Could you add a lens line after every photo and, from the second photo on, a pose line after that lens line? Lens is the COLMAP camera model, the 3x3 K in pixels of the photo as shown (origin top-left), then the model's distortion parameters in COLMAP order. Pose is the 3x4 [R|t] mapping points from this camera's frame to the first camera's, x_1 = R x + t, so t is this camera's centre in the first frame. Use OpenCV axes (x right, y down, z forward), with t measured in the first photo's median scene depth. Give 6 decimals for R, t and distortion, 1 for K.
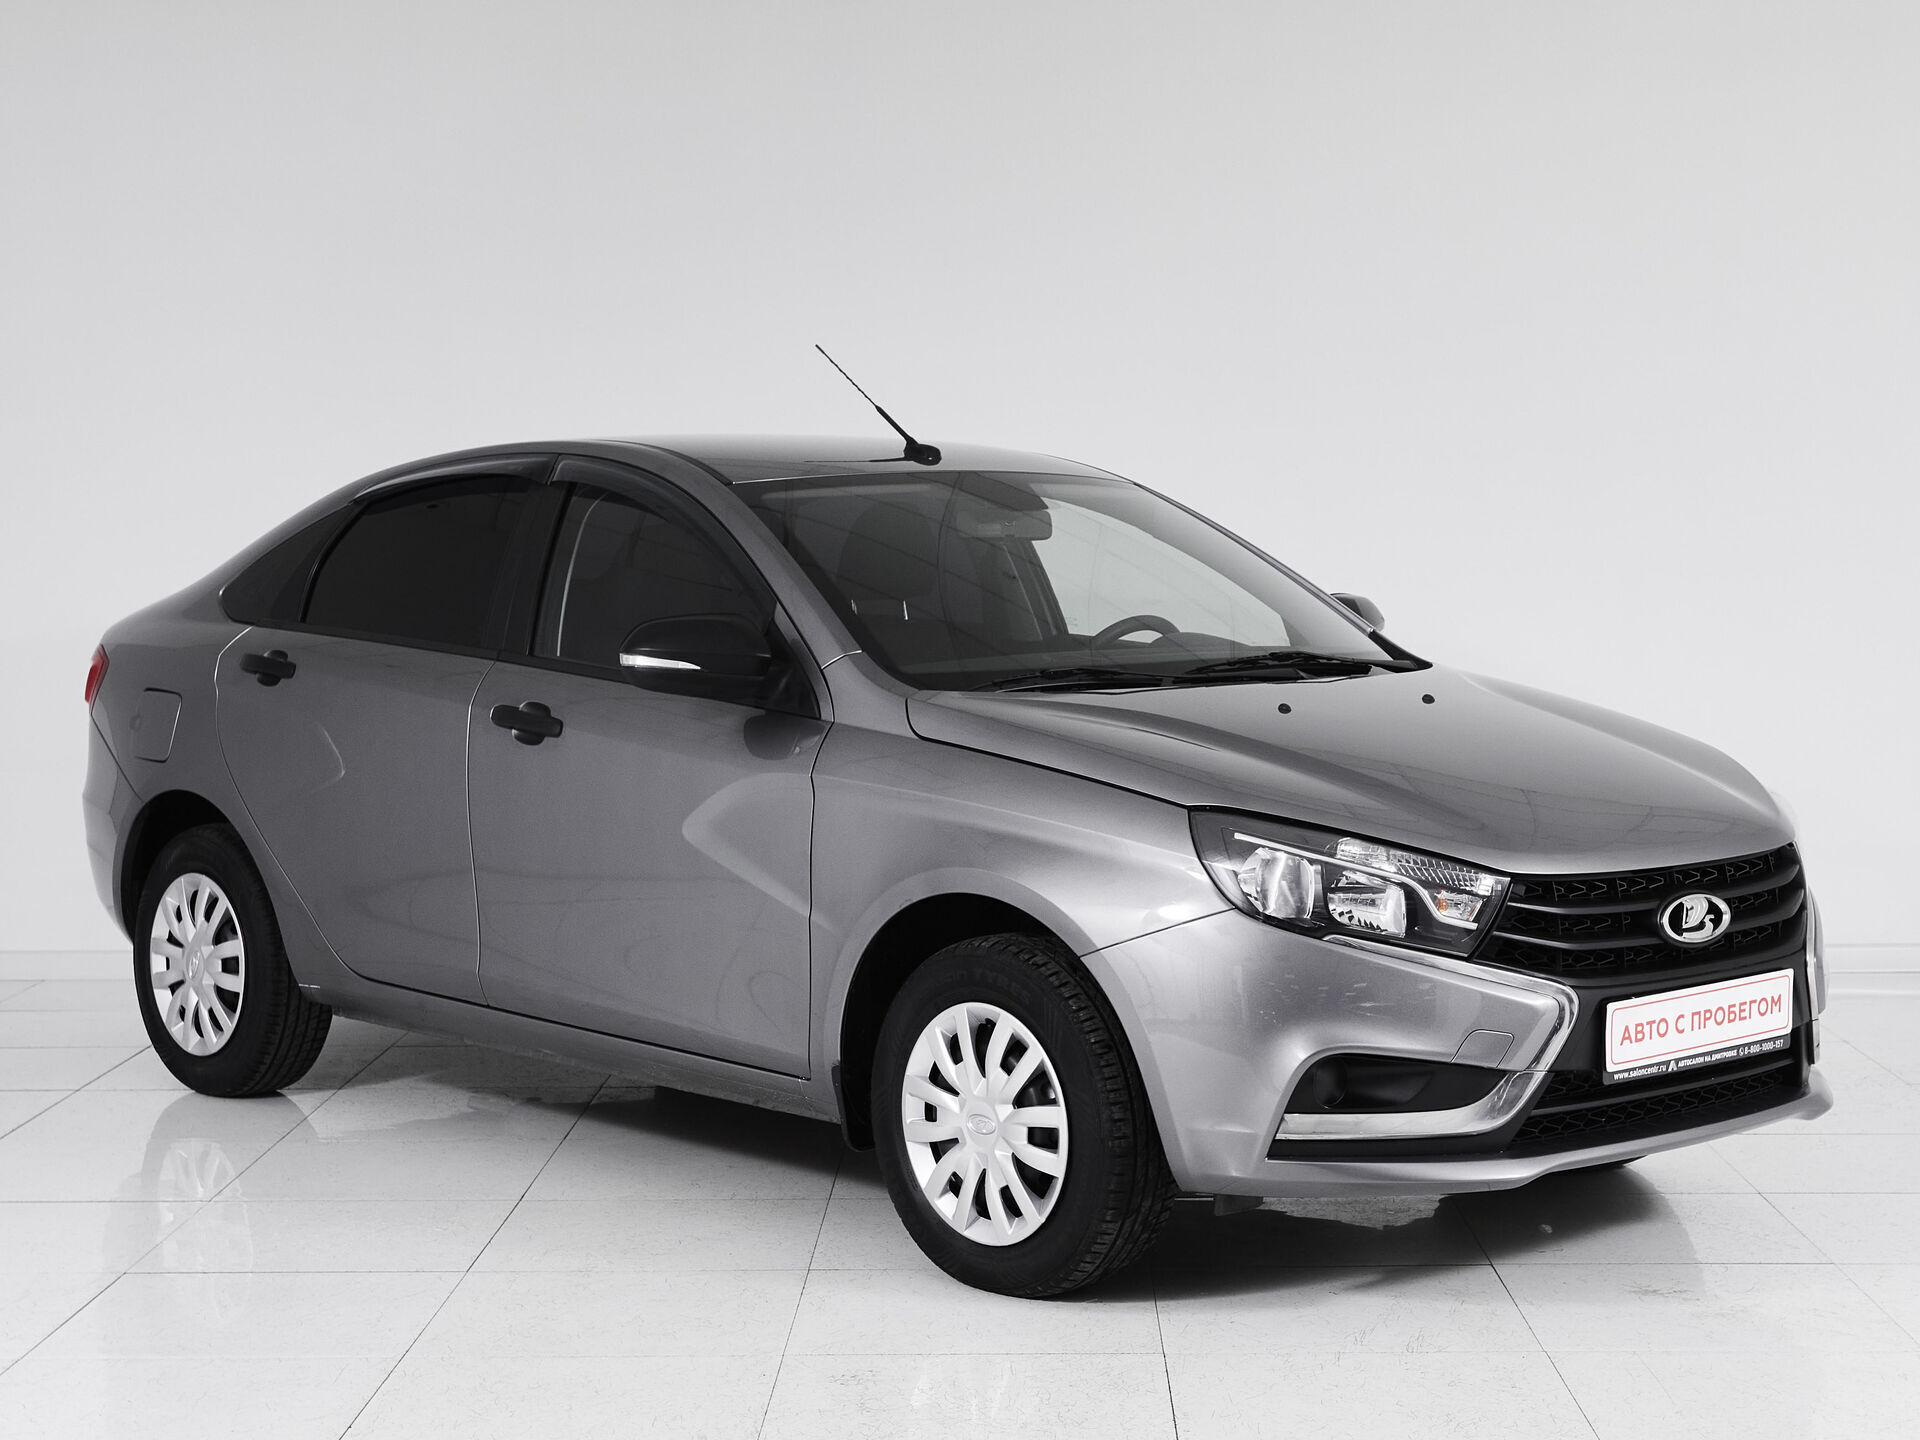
lens RADIAL K [[2158.8, 0, 957.2], [0, 2158.8, 721.7], [0, 0, 1]] dist [-0.001986, 0.000000]
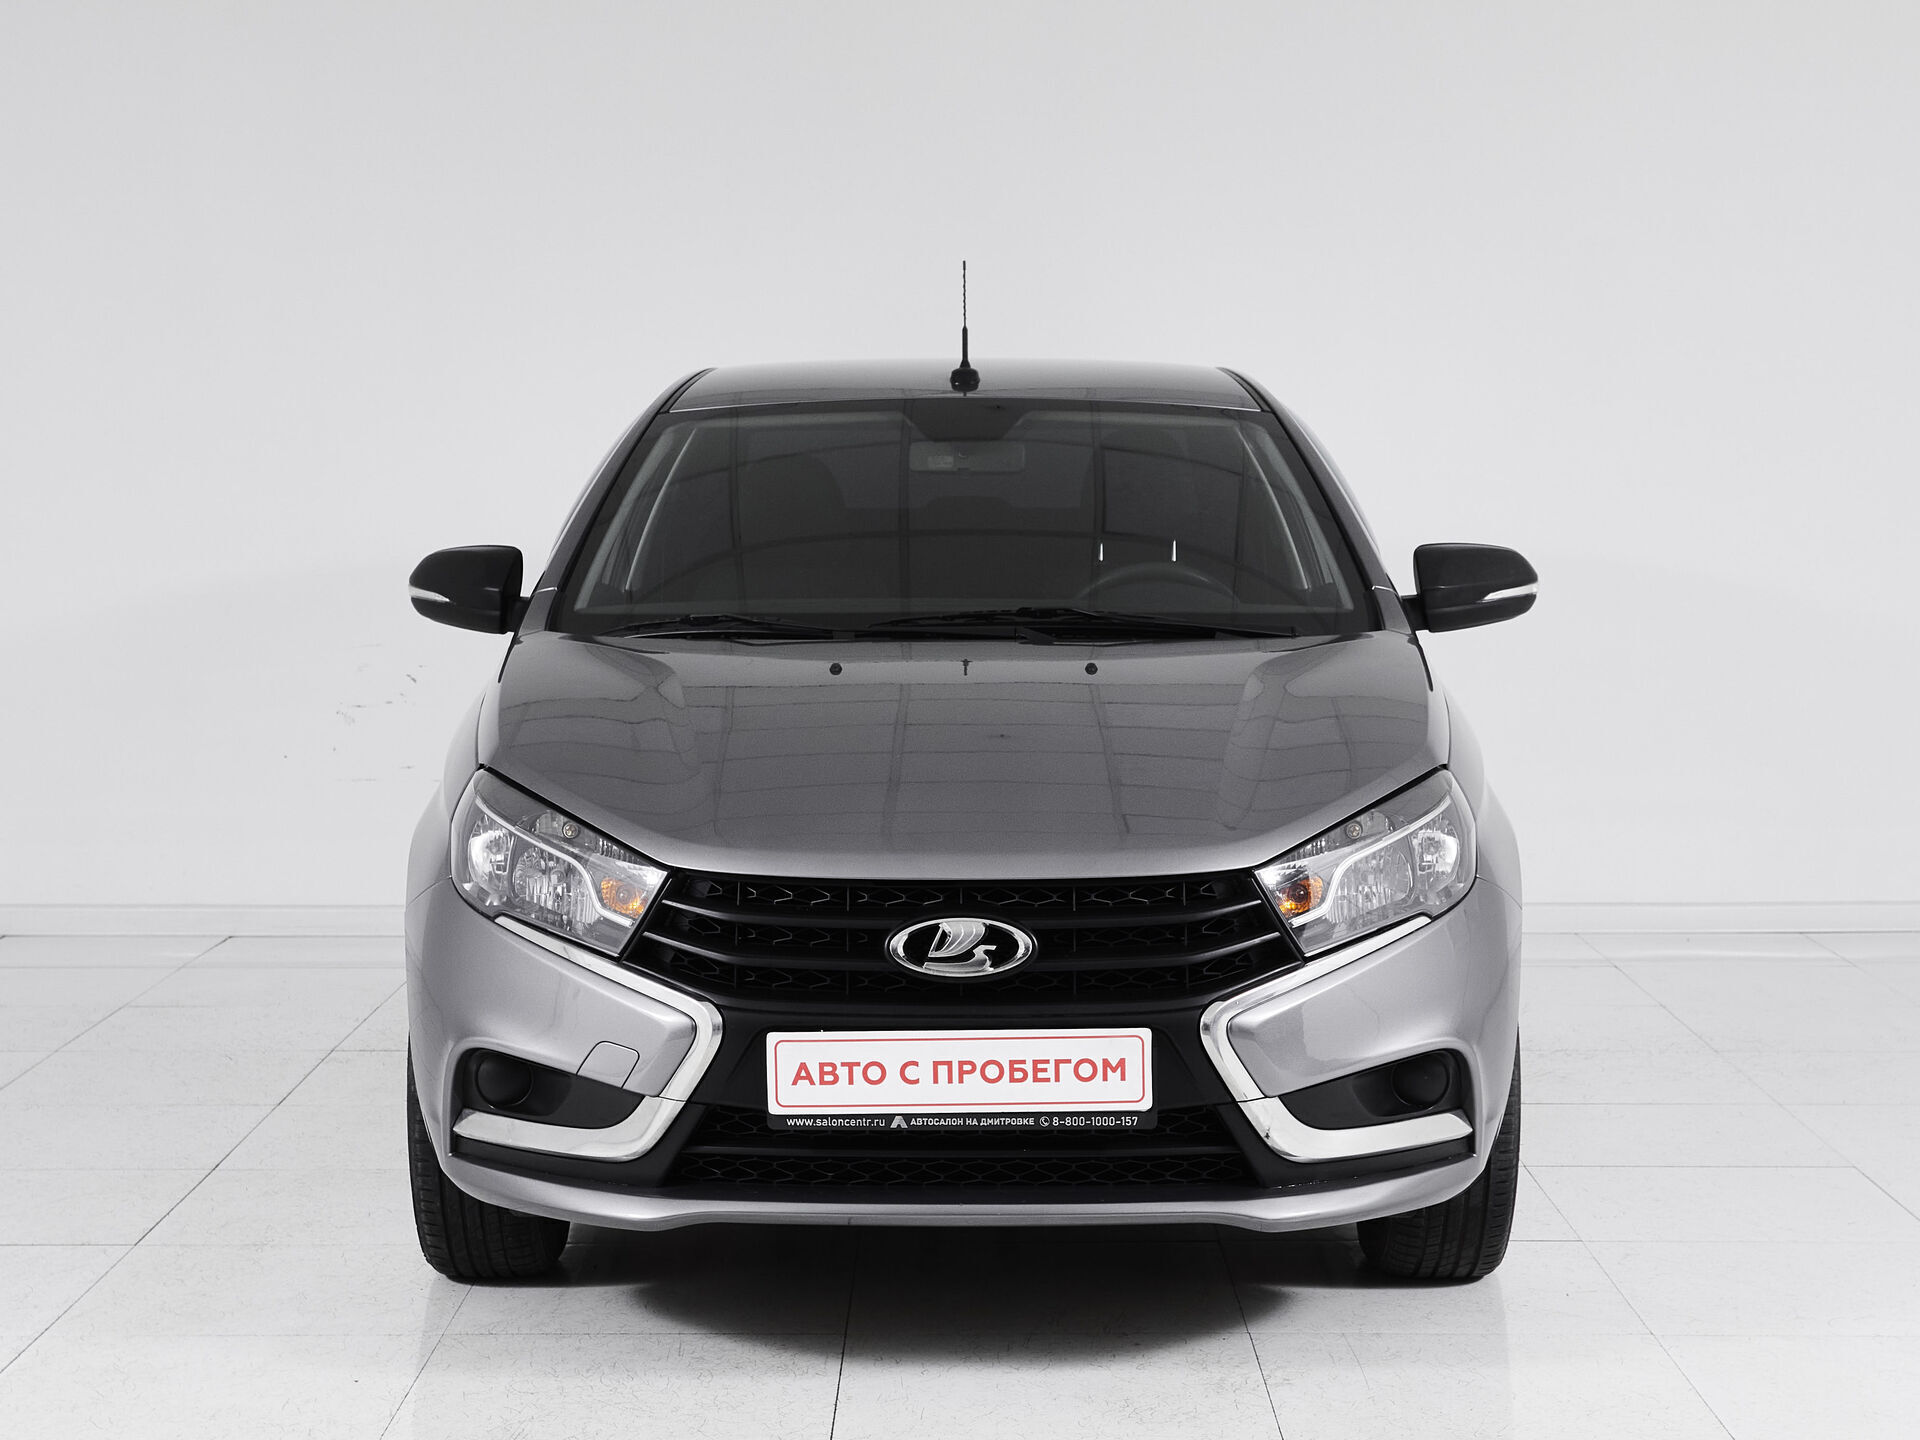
lens RADIAL K [[2337.3, 0, 962.9], [0, 2337.3, 719.9], [0, 0, 1]] dist [-0.038323, 0.000000]
pose [[0.871426, 0.061293, -0.486682, 0.779582], [-0.050784, 0.998104, 0.034771, -0.024989], [0.487891, -0.005585, 0.872887, 0.241197]]
